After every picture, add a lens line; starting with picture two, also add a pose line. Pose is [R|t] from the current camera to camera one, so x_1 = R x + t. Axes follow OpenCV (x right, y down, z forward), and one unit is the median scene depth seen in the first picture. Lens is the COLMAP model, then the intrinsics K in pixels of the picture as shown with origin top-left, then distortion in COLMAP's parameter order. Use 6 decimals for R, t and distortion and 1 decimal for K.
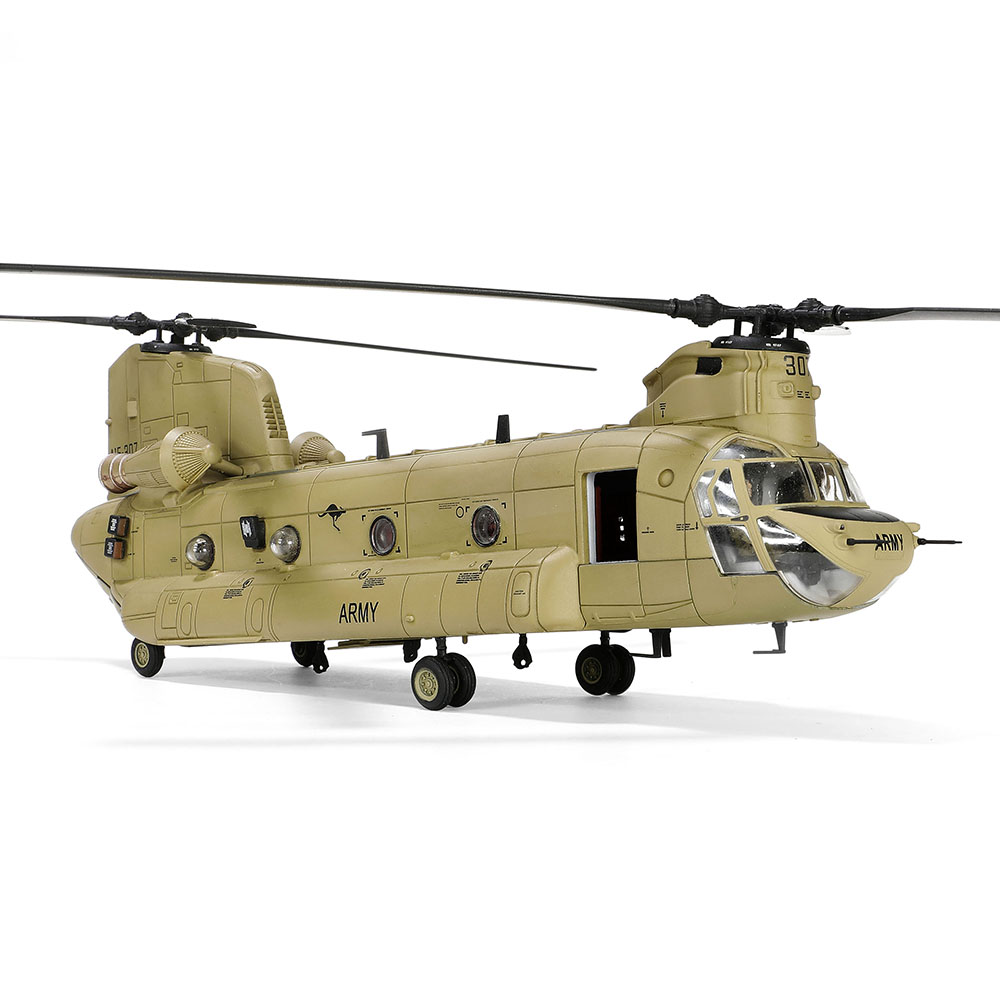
lens RADIAL K [[2063.9, 0, 500.7], [0, 2063.9, 503.5], [0, 0, 1]] dist [-0.084497, 0.000000]
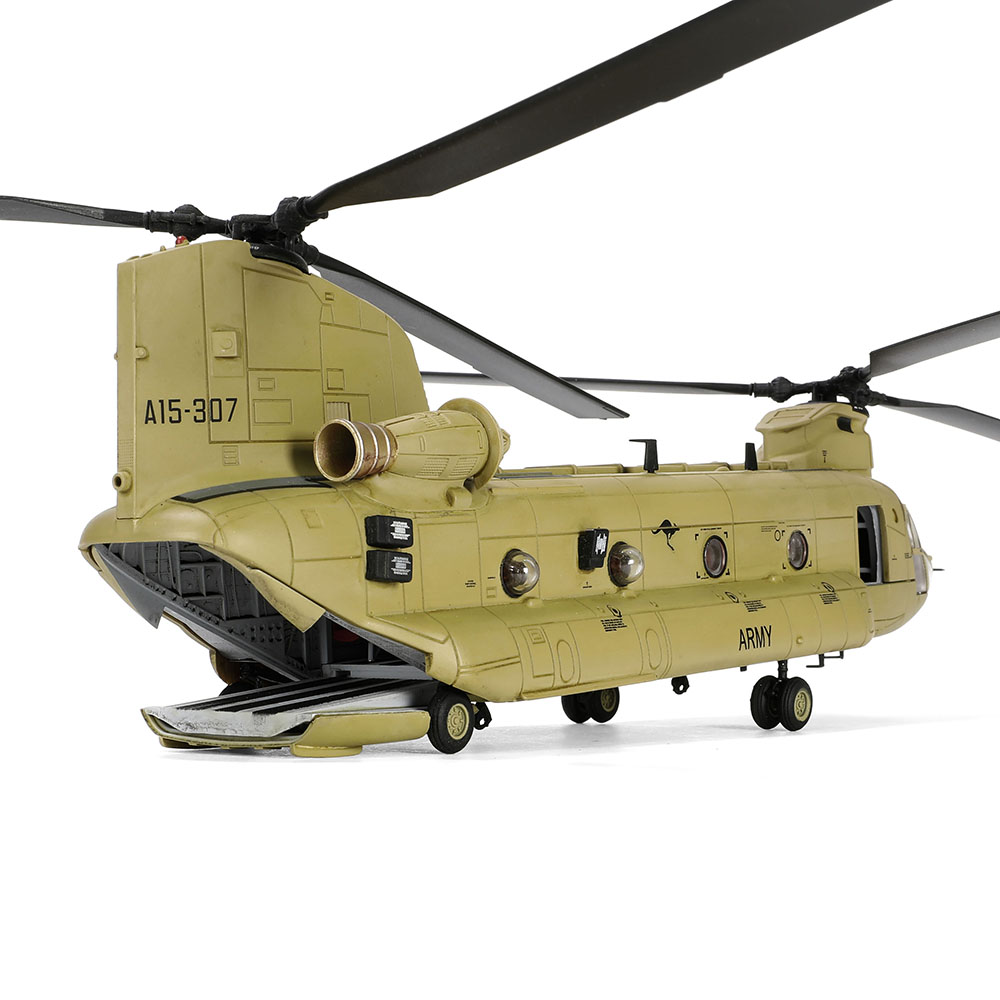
lens RADIAL K [[2247.3, 0, 502.3], [0, 2247.3, 500.7], [0, 0, 1]] dist [-0.129035, 0.000000]
pose [[-0.144534, 0.051416, 0.988163, -1.051189], [-0.007820, 0.998559, -0.053101, 0.044952], [-0.989469, -0.015402, -0.143924, 1.243010]]
